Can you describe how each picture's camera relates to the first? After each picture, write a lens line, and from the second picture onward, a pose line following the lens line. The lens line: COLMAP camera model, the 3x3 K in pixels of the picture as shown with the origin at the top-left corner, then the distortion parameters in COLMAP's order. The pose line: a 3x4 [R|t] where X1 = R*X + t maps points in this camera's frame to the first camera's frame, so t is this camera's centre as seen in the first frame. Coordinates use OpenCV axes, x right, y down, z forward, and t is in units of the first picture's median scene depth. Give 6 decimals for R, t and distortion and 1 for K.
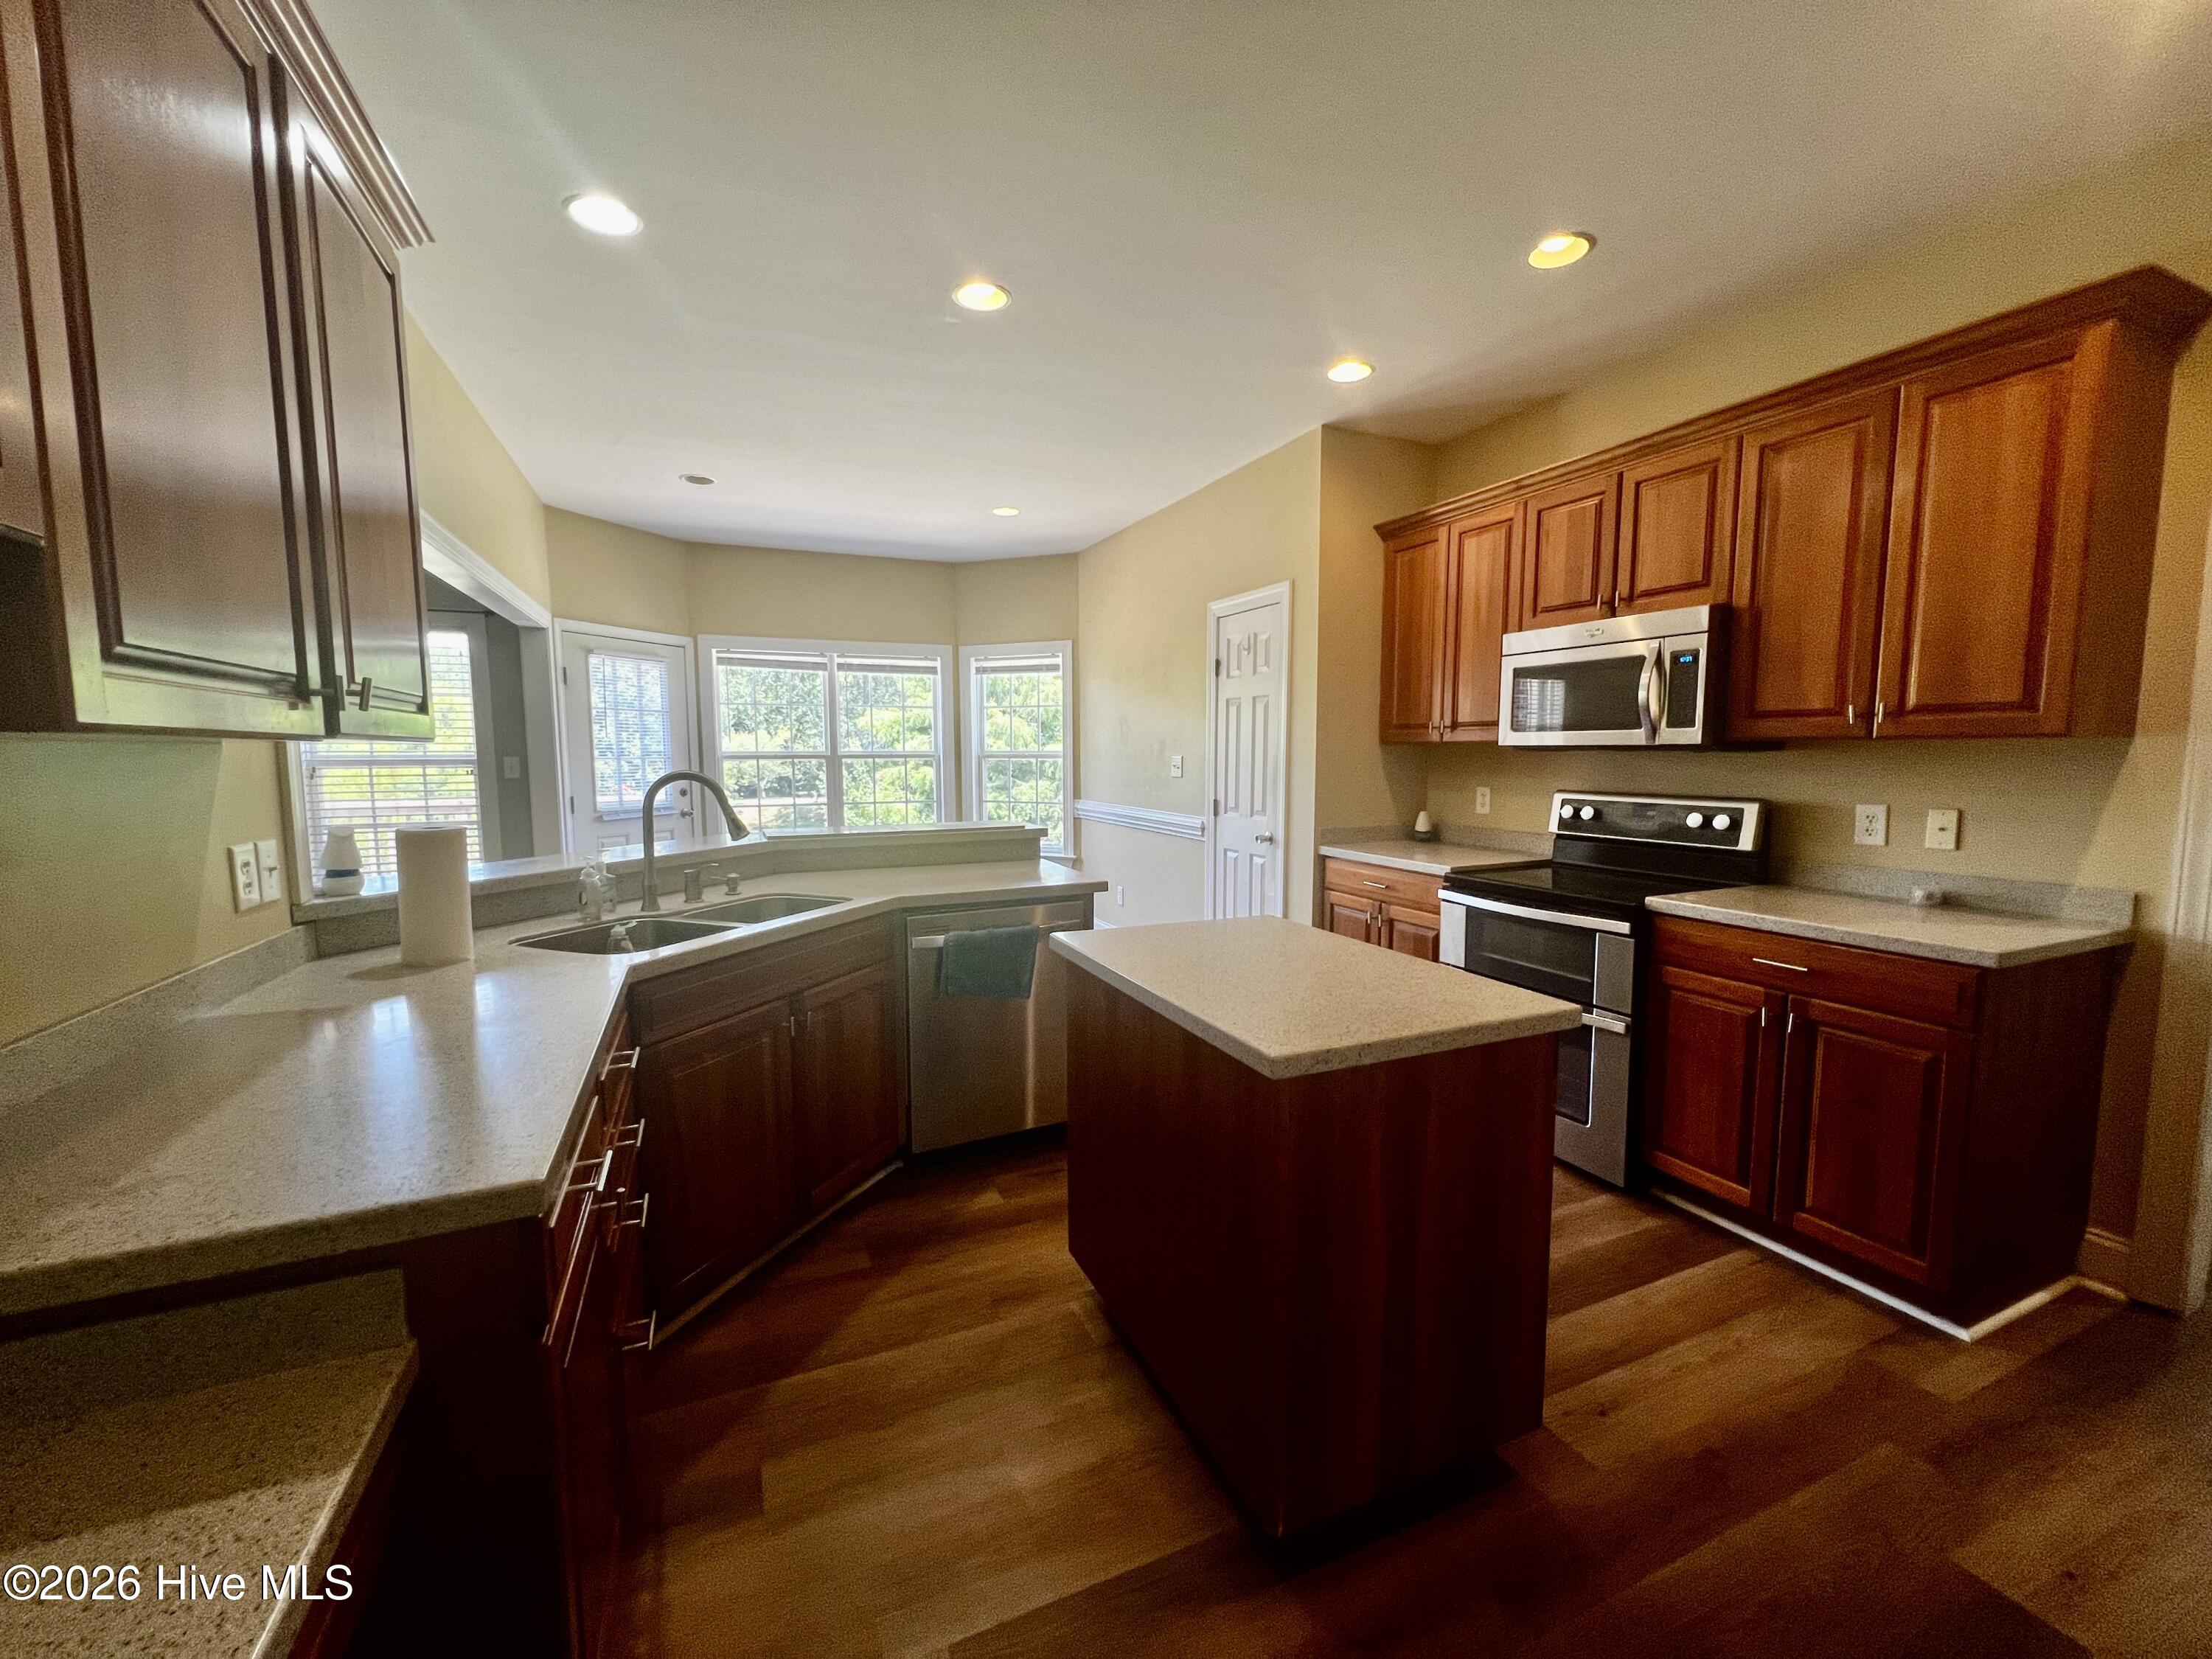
lens RADIAL K [[897.1, 0, 1099.6], [0, 897.1, 829.8], [0, 0, 1]] dist [-0.001897, -0.000057]
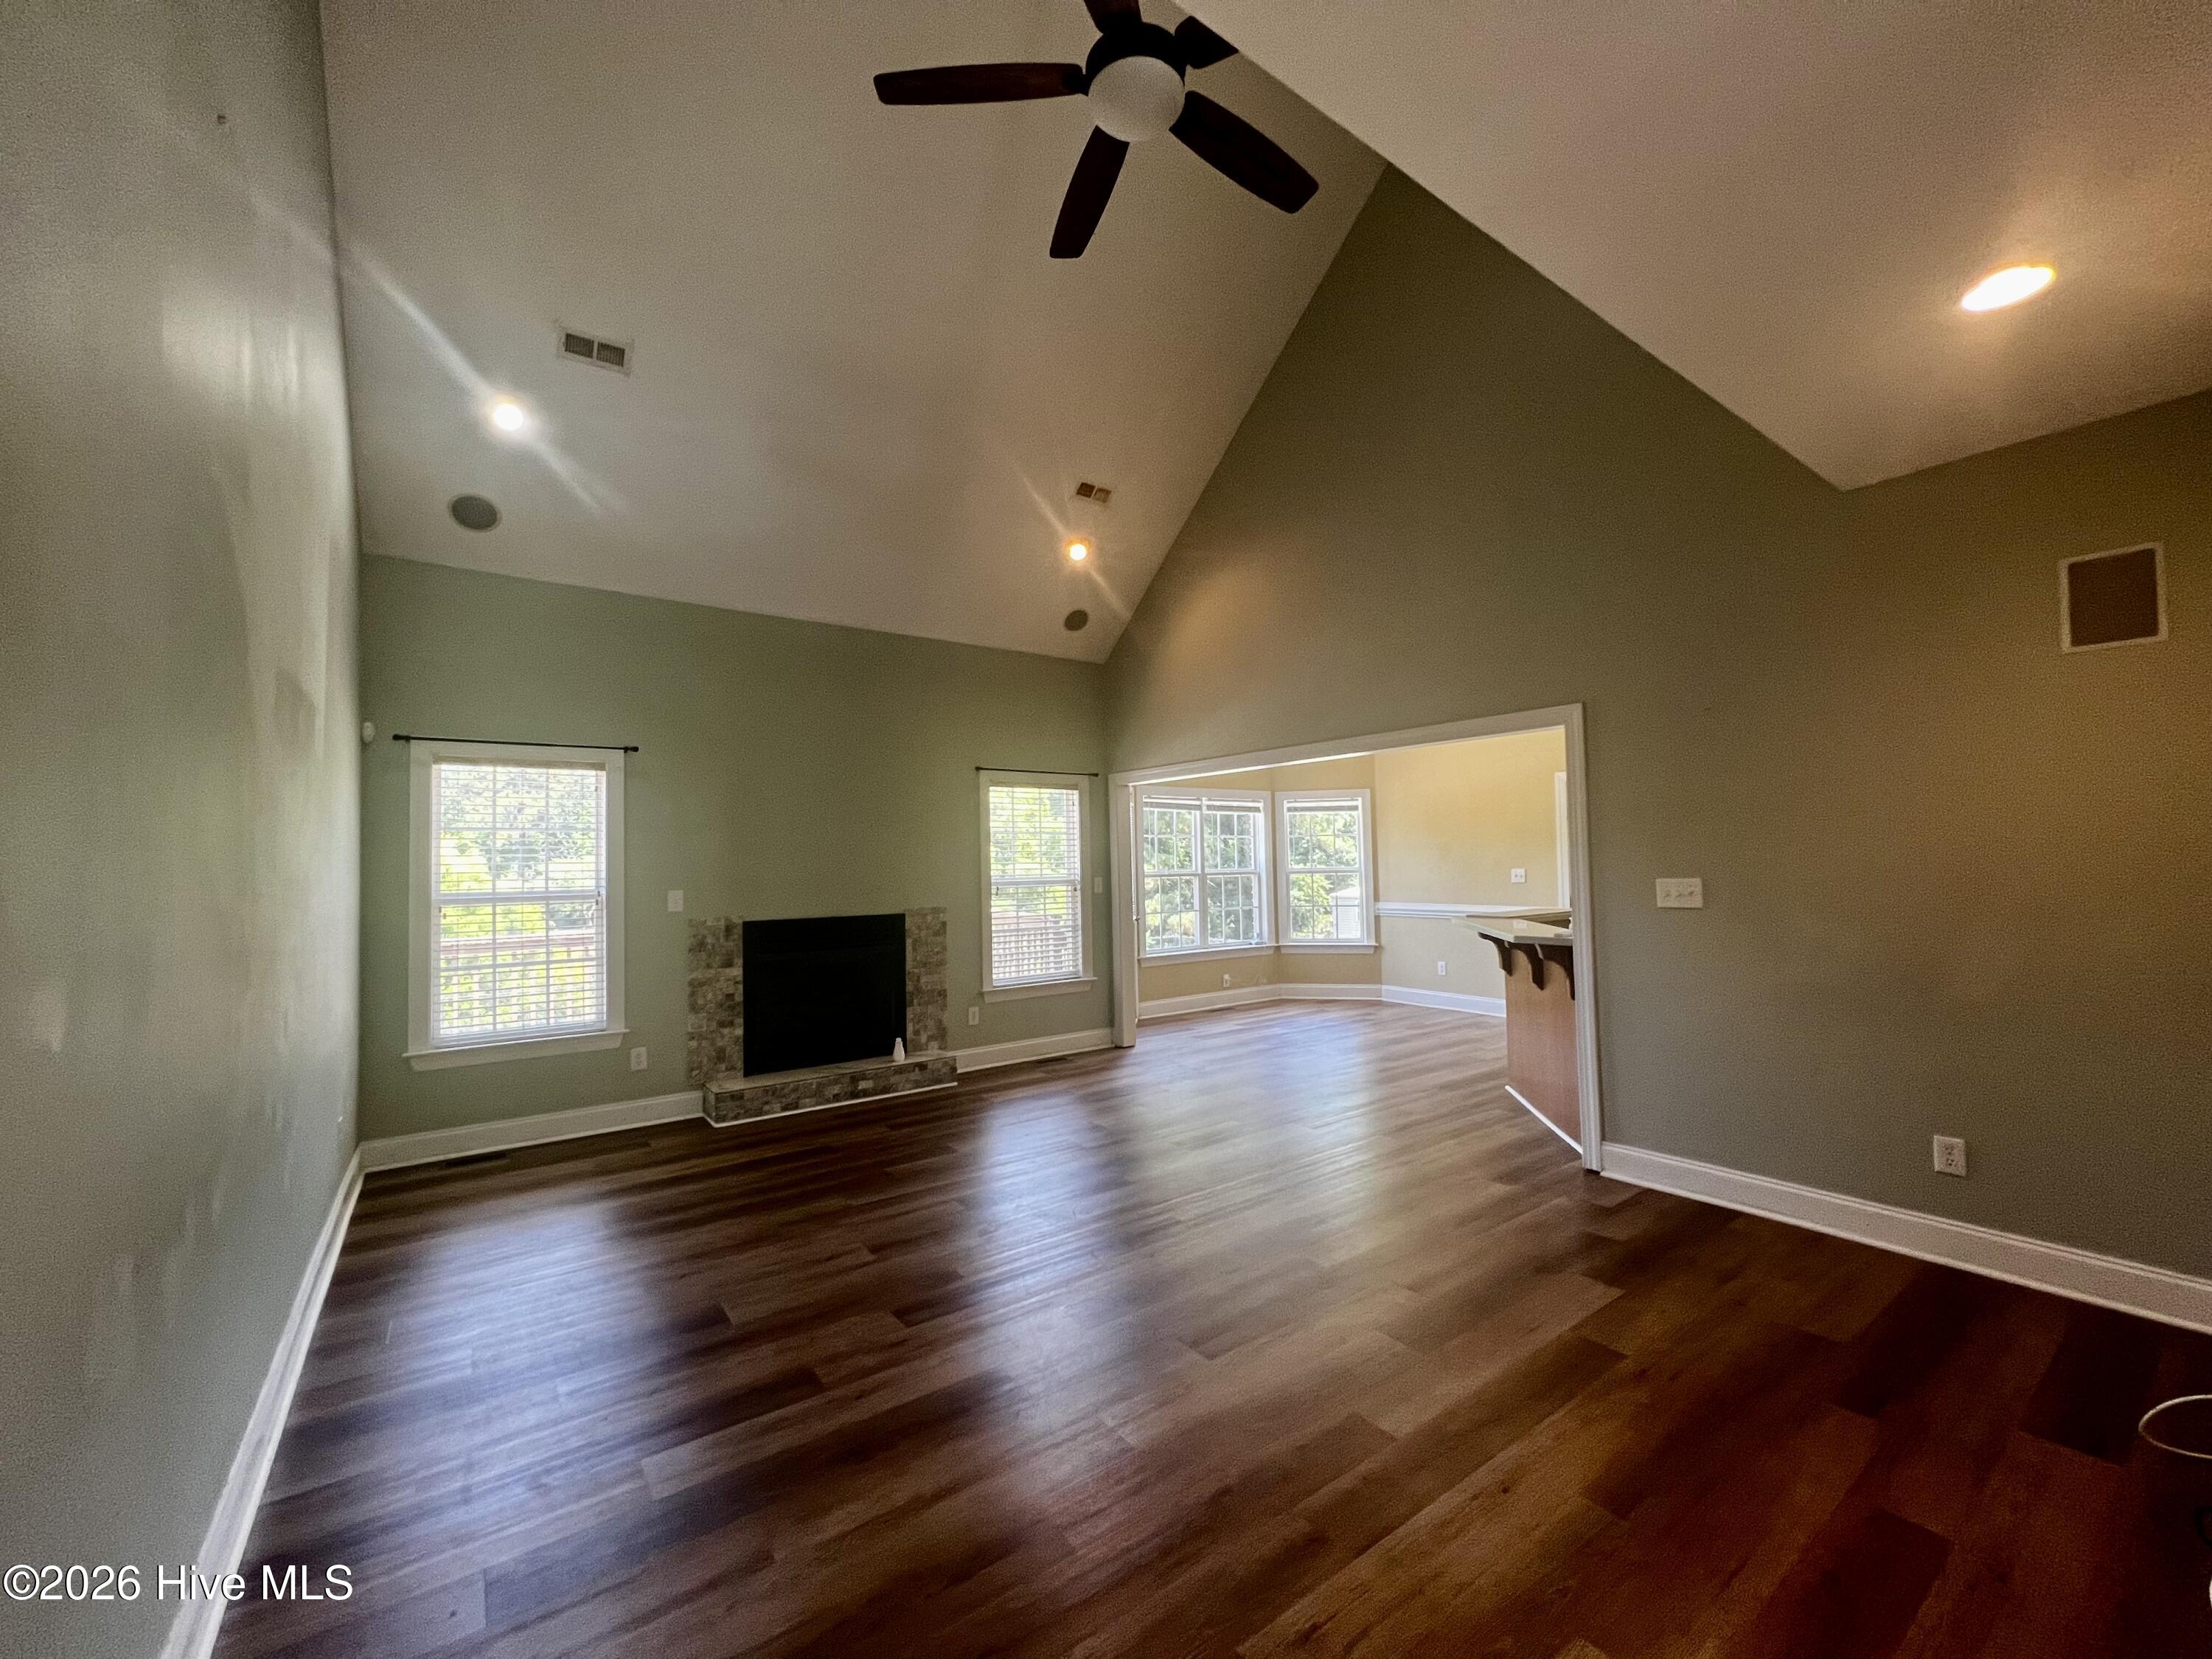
lens RADIAL K [[889.0, 0, 1105.8], [0, 889.0, 835.1], [0, 0, 1]] dist [-0.001321, 0.000263]
pose [[0.976346, -0.009961, 0.215984, -0.842888], [0.036978, 0.991913, -0.121412, 0.017163], [-0.213028, 0.126527, 0.968819, -0.290717]]
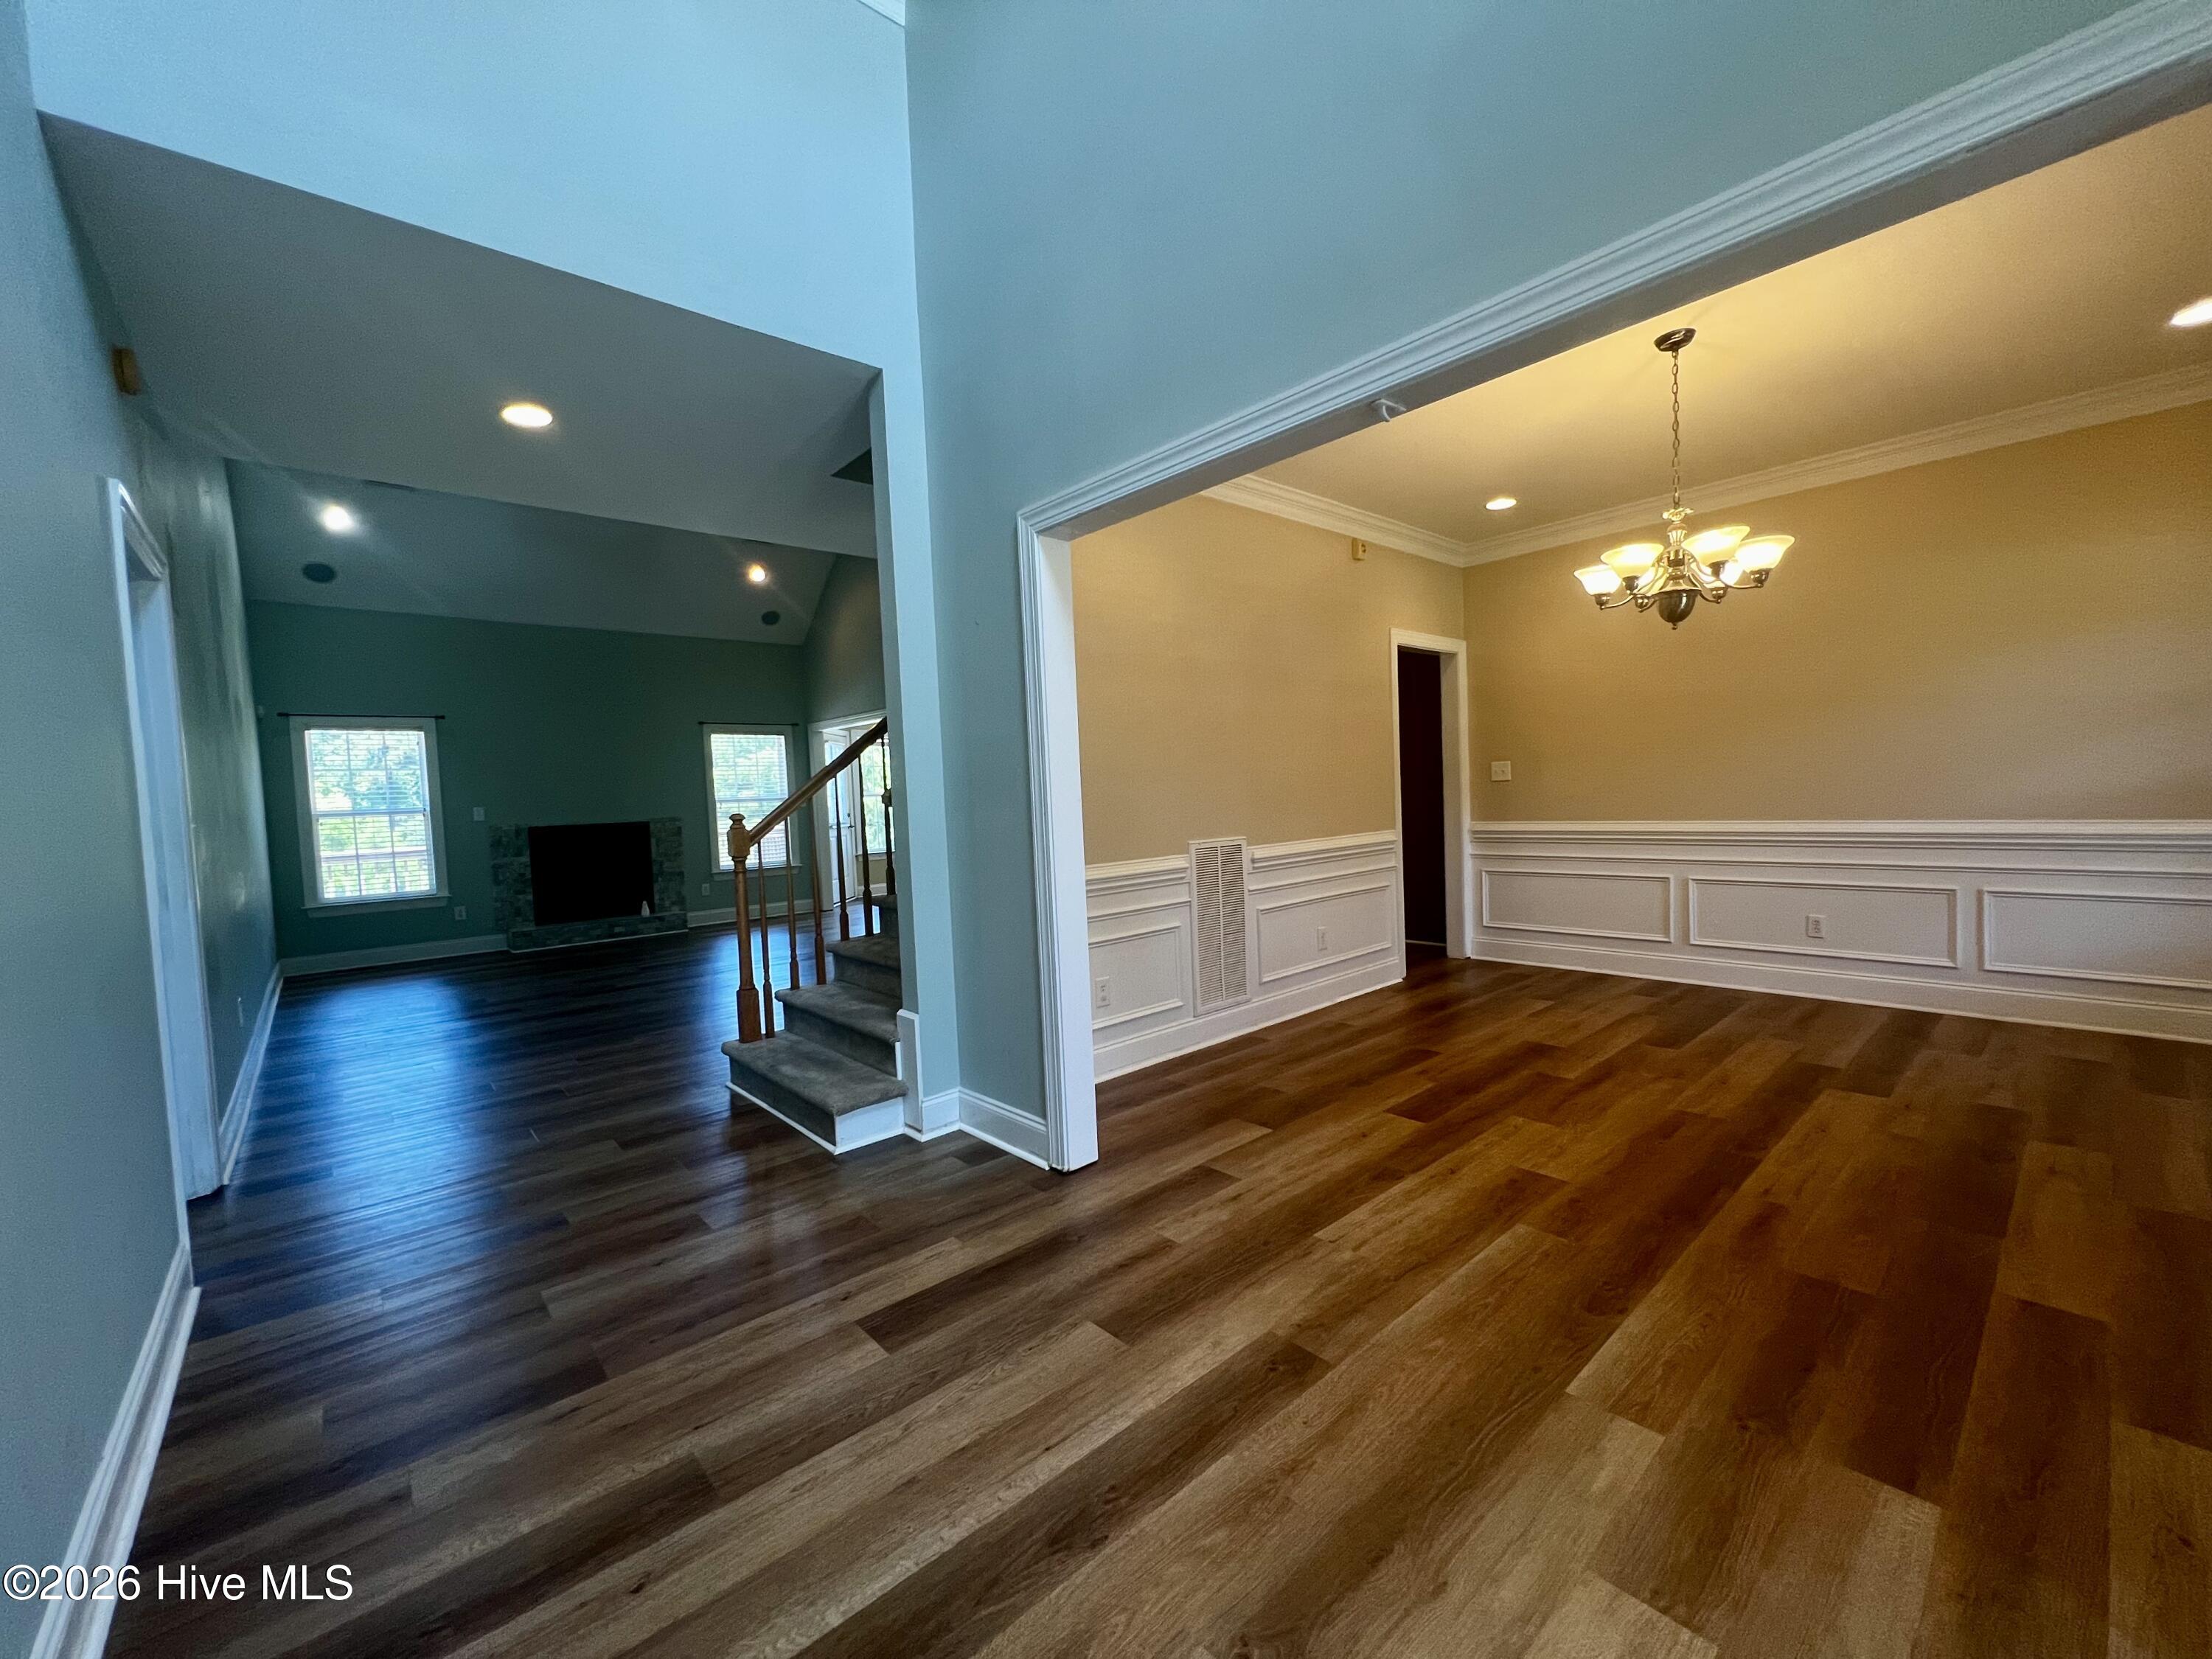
lens RADIAL K [[889.0, 0, 1105.8], [0, 889.0, 835.1], [0, 0, 1]] dist [-0.001321, 0.000263]
pose [[0.950851, -0.052014, 0.305250, -0.559370], [0.067272, 0.996946, -0.039675, 0.114457], [-0.302254, 0.058260, 0.951445, -0.960816]]
